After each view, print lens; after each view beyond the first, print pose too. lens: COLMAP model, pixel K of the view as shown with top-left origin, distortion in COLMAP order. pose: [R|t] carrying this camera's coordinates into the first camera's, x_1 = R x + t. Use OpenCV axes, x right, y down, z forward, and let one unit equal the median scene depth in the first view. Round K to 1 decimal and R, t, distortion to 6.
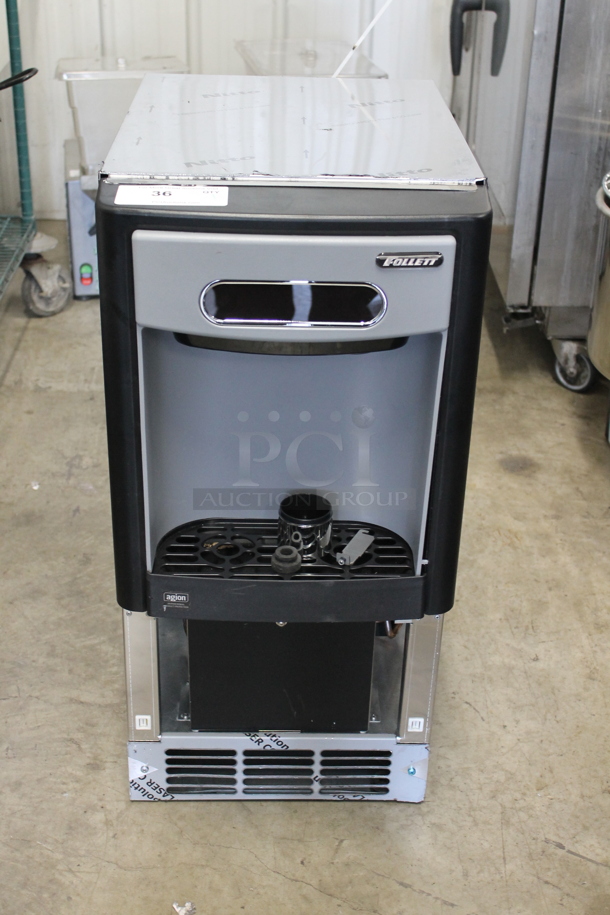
lens RADIAL K [[1259.2, 0, 301.9], [0, 1259.2, 457.6], [0, 0, 1]] dist [-0.017672, 0.000000]
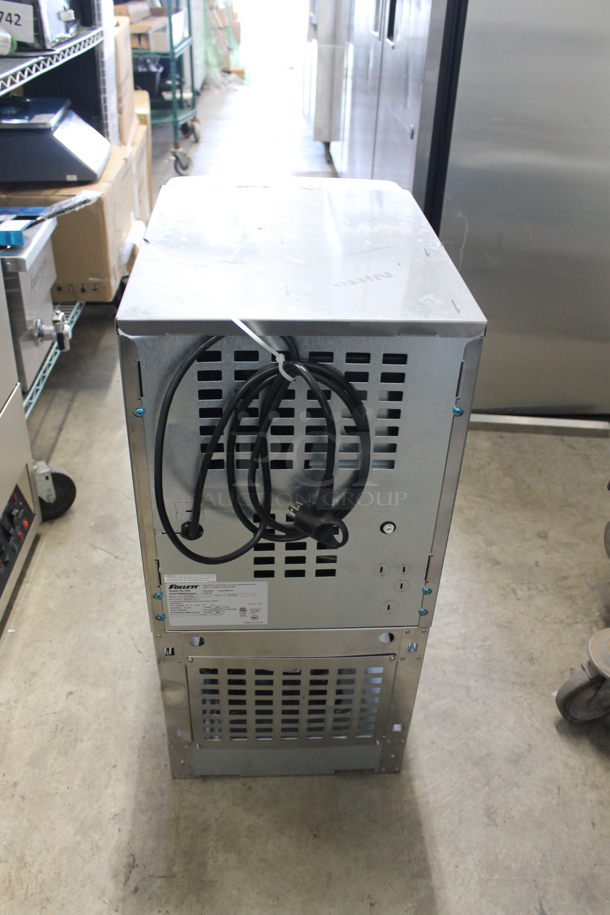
lens RADIAL K [[773.0, 0, 303.8], [0, 773.0, 456.5], [0, 0, 1]] dist [-0.137381, 0.102670]
pose [[-0.997355, -0.022508, -0.069118, 0.021018], [-0.071880, 0.446957, 0.891663, -0.704916], [0.010823, 0.894272, -0.447393, 1.318190]]
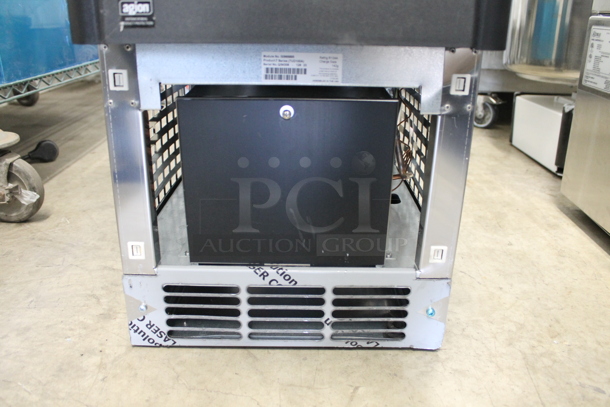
lens RADIAL K [[515.3, 0, 307.2], [0, 515.3, 203.7], [0, 0, 1]] dist [-0.137381, 0.102670]
pose [[0.999923, -0.001265, -0.012312, 0.001349], [-0.000397, 0.990972, -0.134065, 0.218617], [0.012371, 0.134060, 0.990896, 0.613460]]
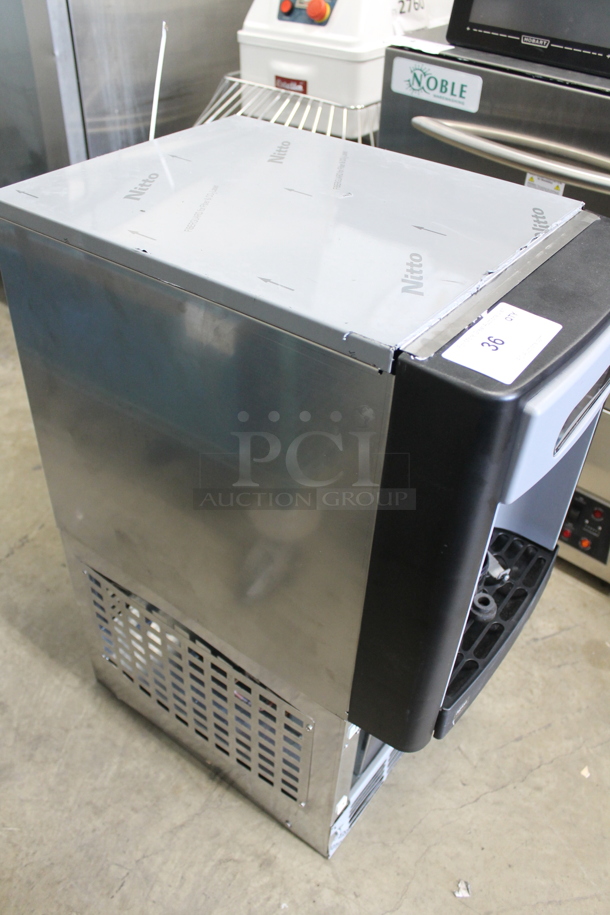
lens RADIAL K [[773.0, 0, 302.8], [0, 773.0, 449.5], [0, 0, 1]] dist [-0.137381, 0.102670]
pose [[0.608618, -0.500233, 0.615914, -0.373063], [0.355295, 0.865879, 0.352163, -0.272927], [-0.709471, 0.004499, 0.704720, 0.558808]]
